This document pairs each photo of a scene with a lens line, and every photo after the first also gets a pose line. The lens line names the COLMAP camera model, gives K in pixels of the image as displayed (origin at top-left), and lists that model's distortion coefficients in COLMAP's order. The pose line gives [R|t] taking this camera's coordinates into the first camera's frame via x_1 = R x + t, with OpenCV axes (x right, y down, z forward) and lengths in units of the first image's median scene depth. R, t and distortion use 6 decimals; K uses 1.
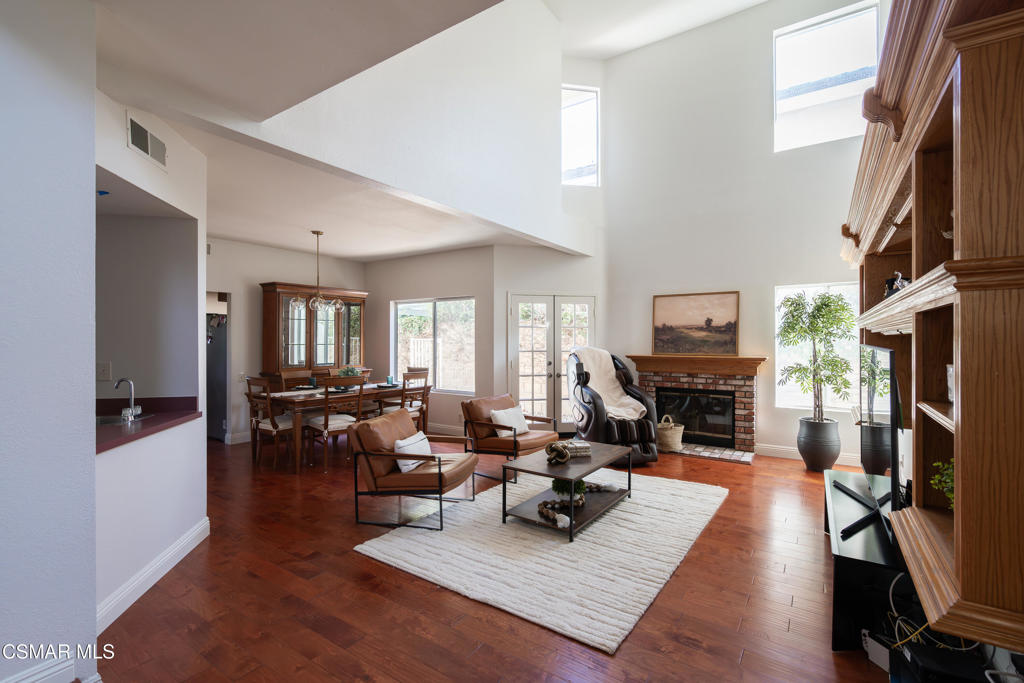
lens RADIAL K [[463.7, 0, 508.7], [0, 463.7, 338.9], [0, 0, 1]] dist [-0.009834, 0.003928]
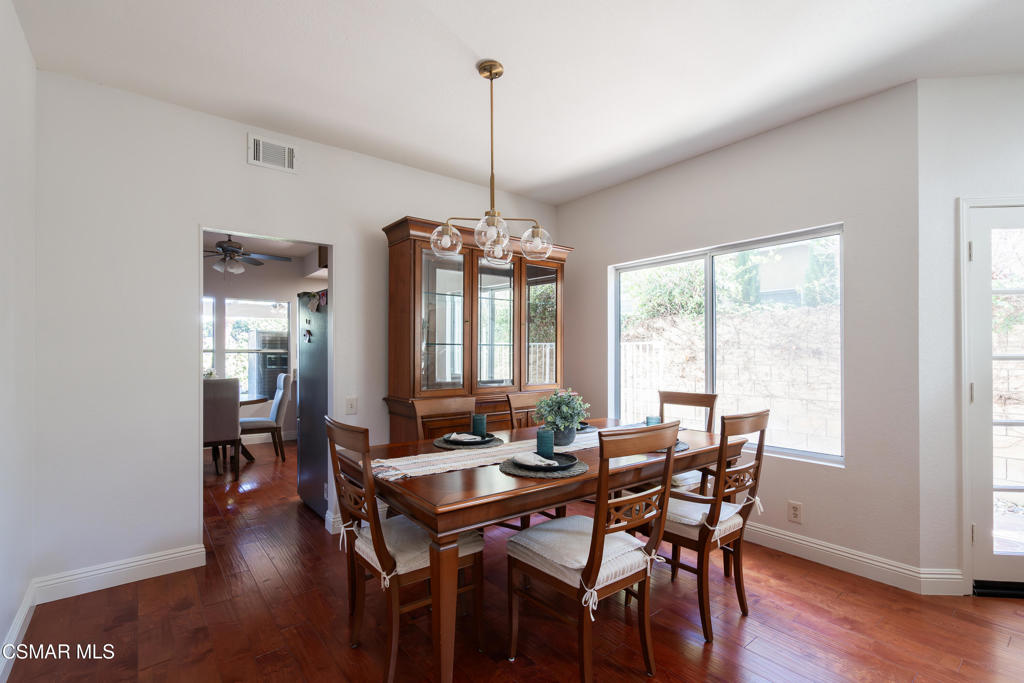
lens RADIAL K [[463.7, 0, 517.5], [0, 463.7, 351.4], [0, 0, 1]] dist [-0.009834, 0.003928]
pose [[0.957713, -0.002782, -0.287711, -0.271129], [0.001855, 0.999992, -0.003496, 0.025765], [0.287719, 0.002814, 0.957711, 0.609723]]
